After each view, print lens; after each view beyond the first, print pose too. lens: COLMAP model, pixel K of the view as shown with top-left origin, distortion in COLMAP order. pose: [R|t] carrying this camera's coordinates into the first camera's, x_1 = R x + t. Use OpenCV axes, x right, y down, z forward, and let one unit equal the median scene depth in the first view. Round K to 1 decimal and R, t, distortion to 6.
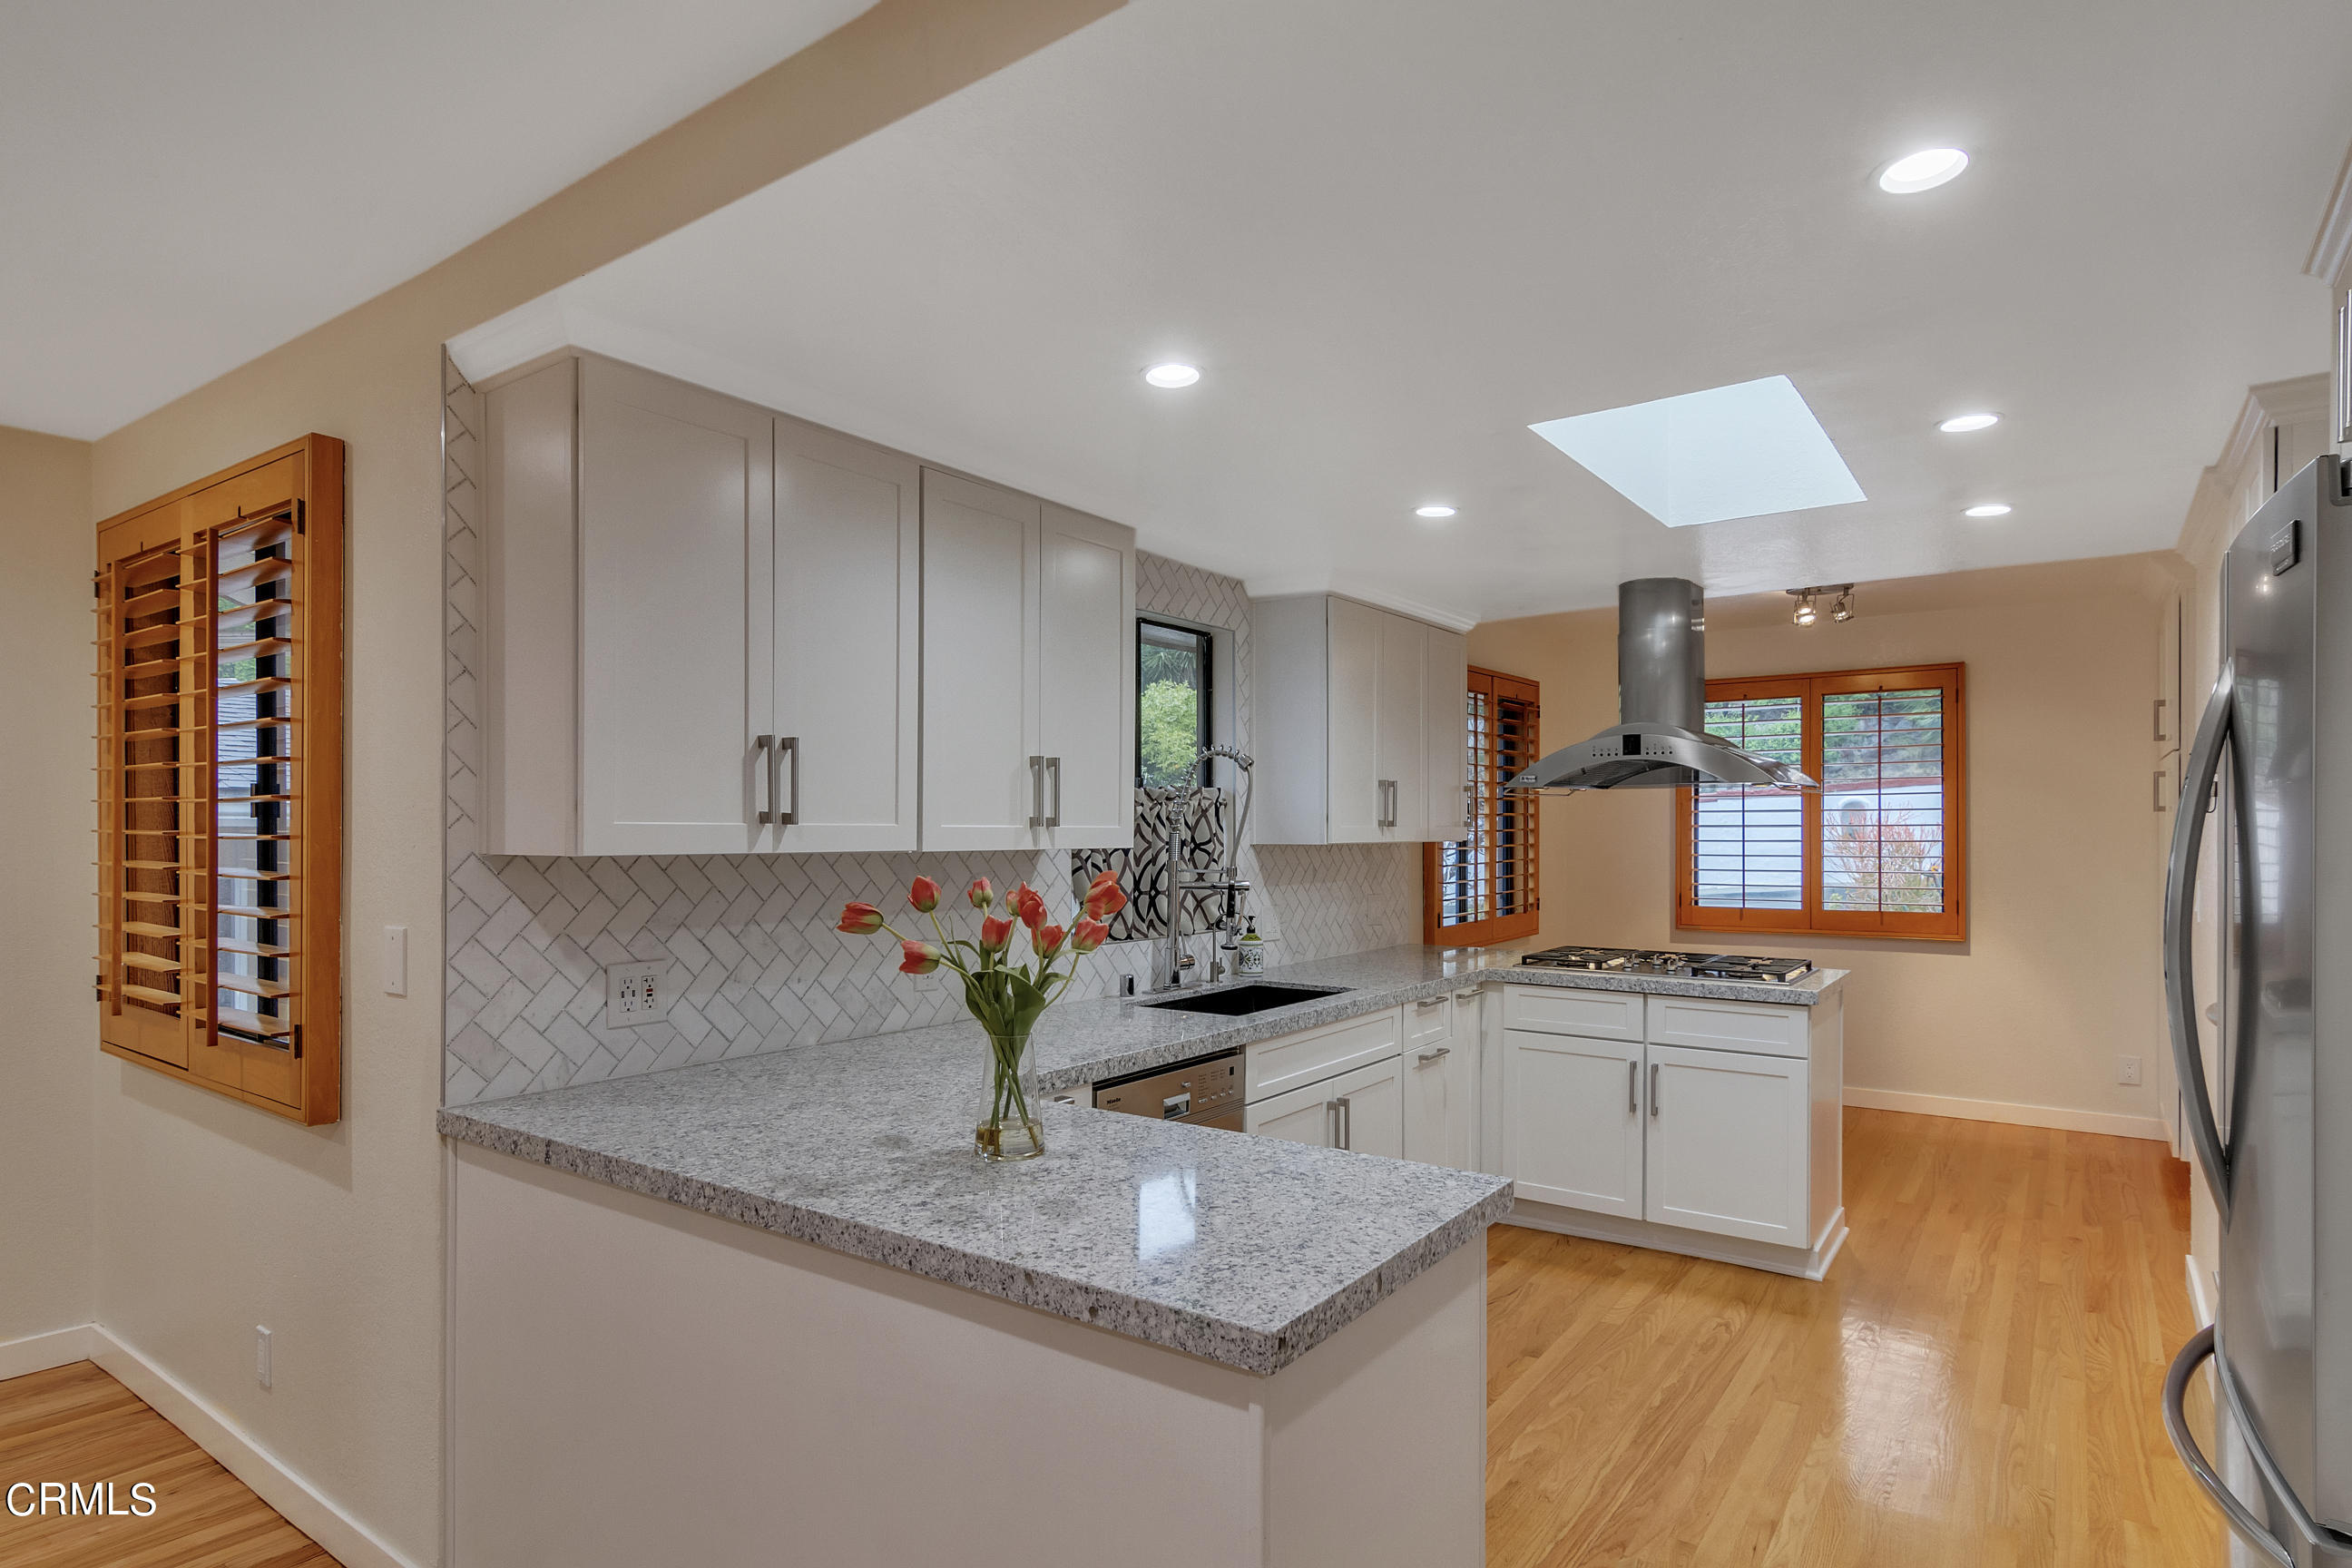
lens RADIAL K [[1270.8, 0, 1176.3], [0, 1270.8, 832.1], [0, 0, 1]] dist [-0.007765, 0.002775]
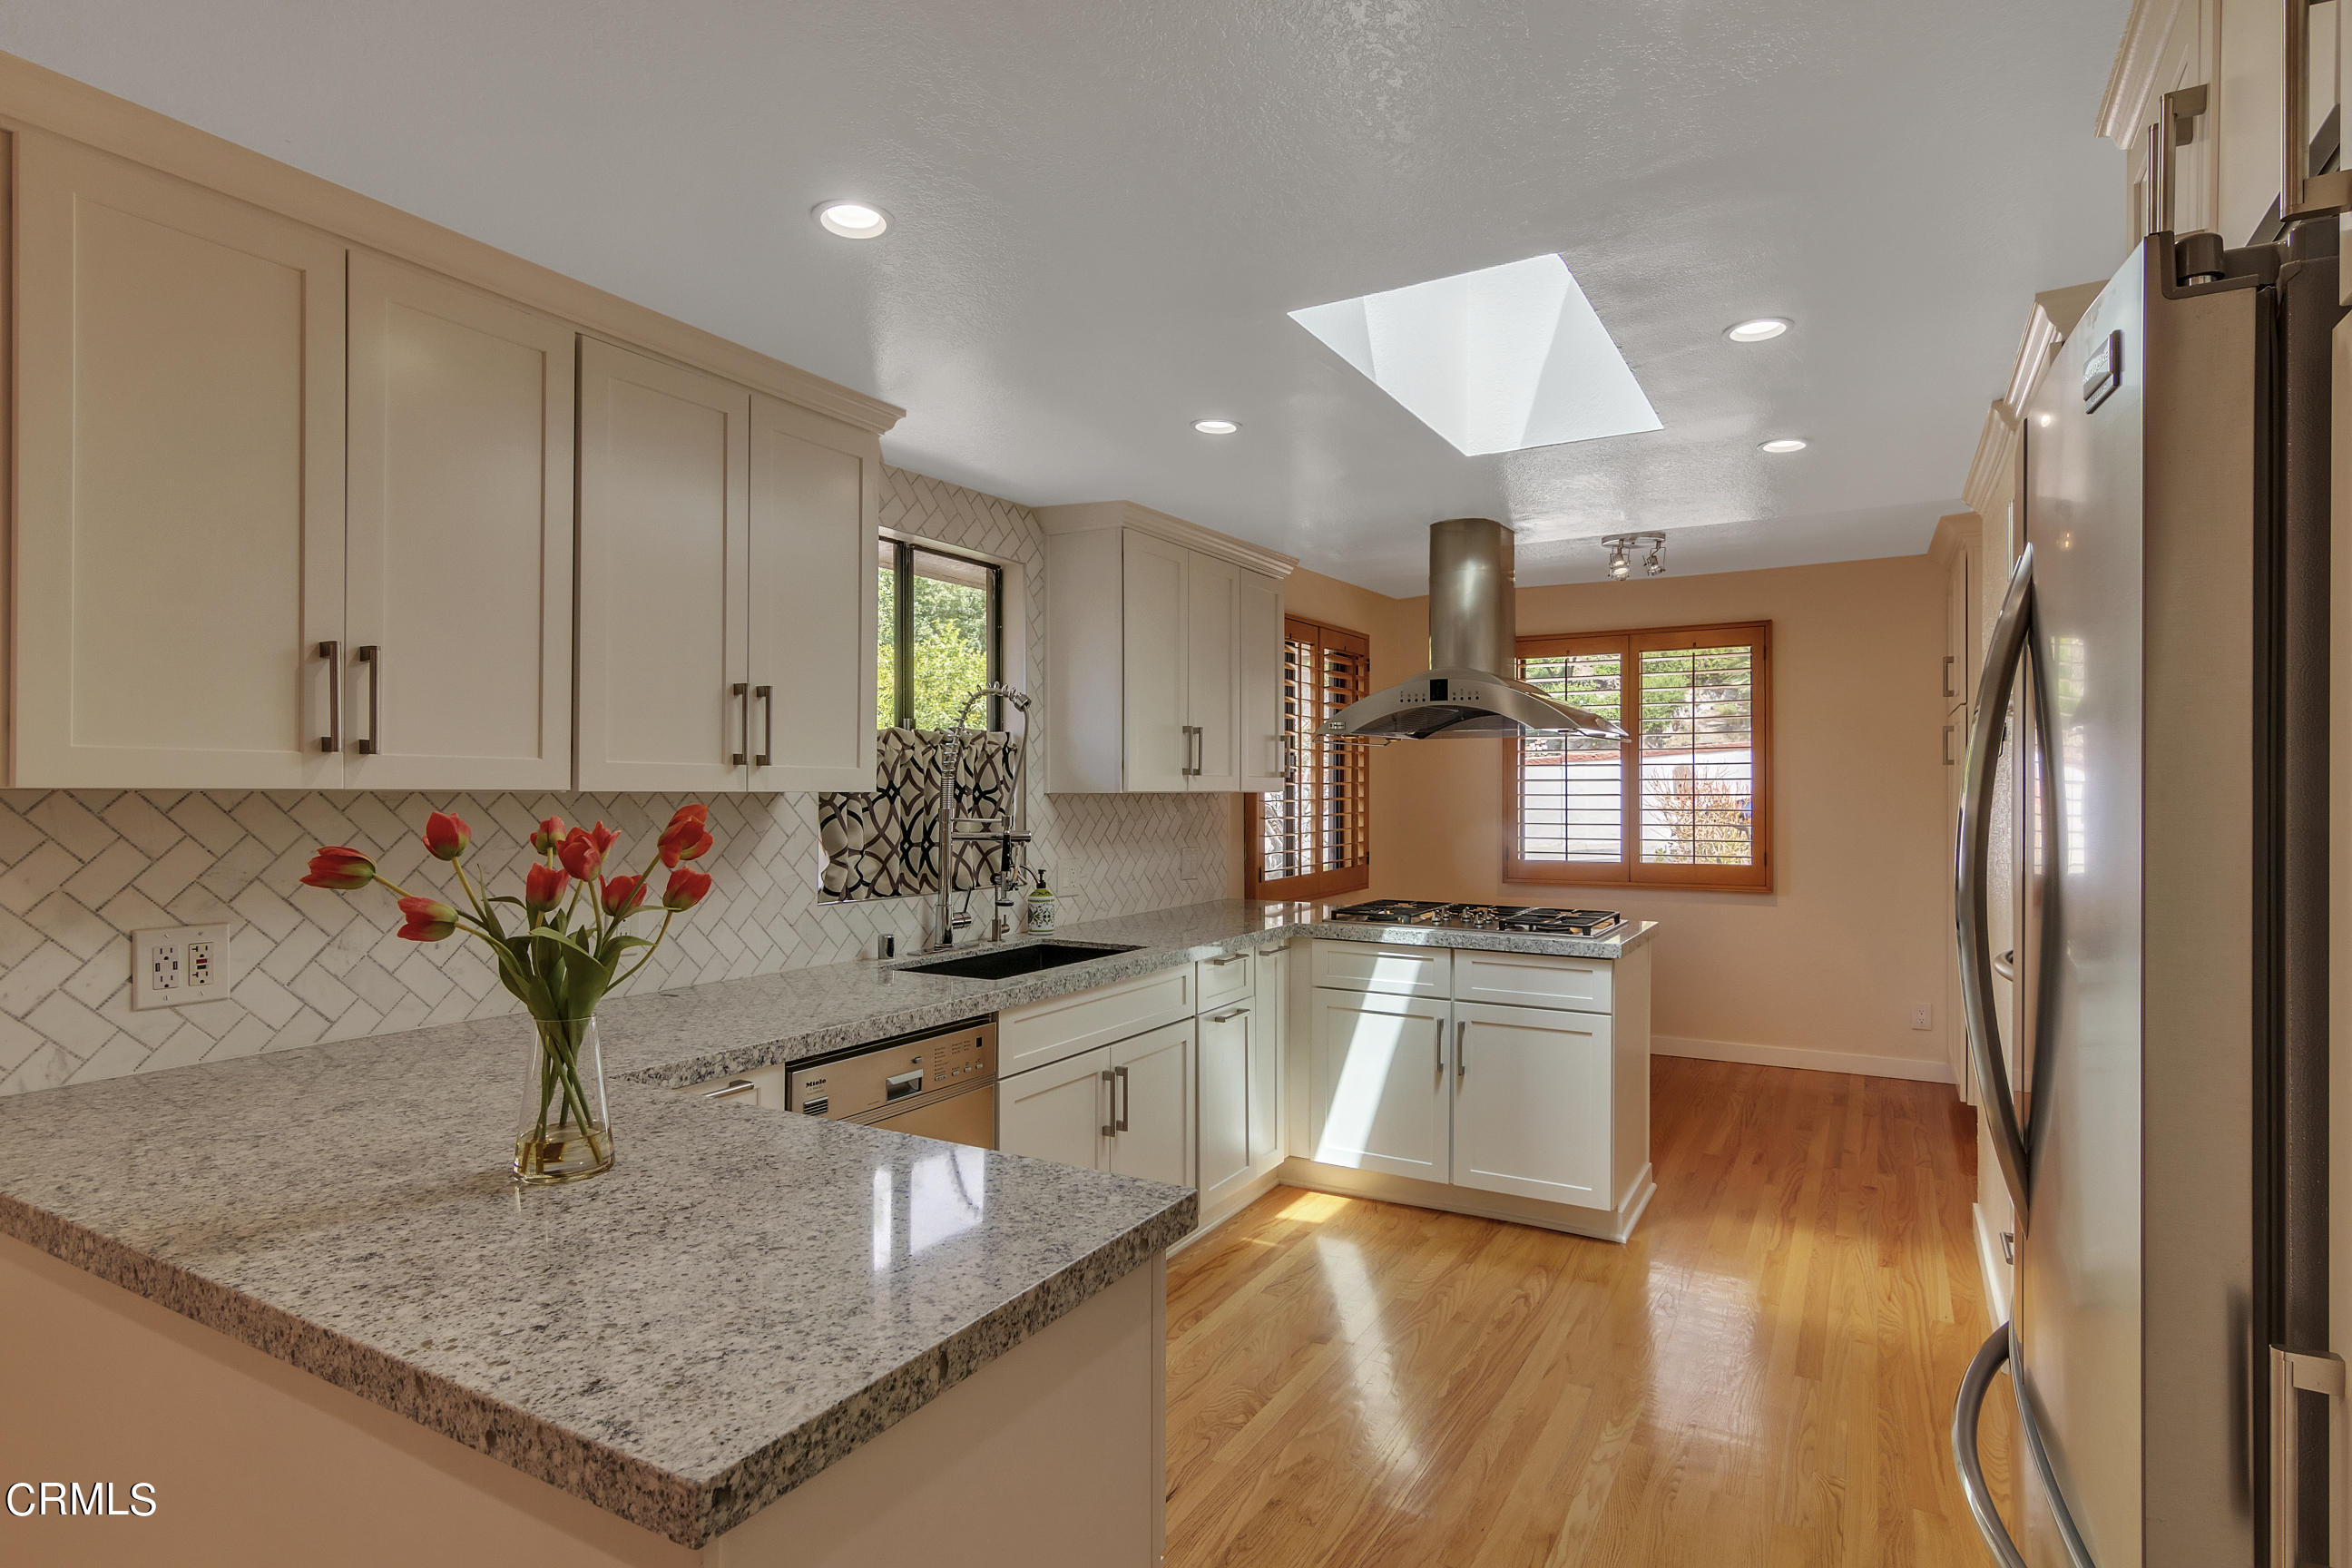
lens RADIAL K [[1270.8, 0, 1169.3], [0, 1270.8, 784.6], [0, 0, 1]] dist [-0.007765, 0.002775]
pose [[0.994047, 0.002672, 0.108919, 0.075694], [-0.002310, 0.999991, -0.003455, 0.010147], [-0.108927, 0.003183, 0.994045, 0.098020]]
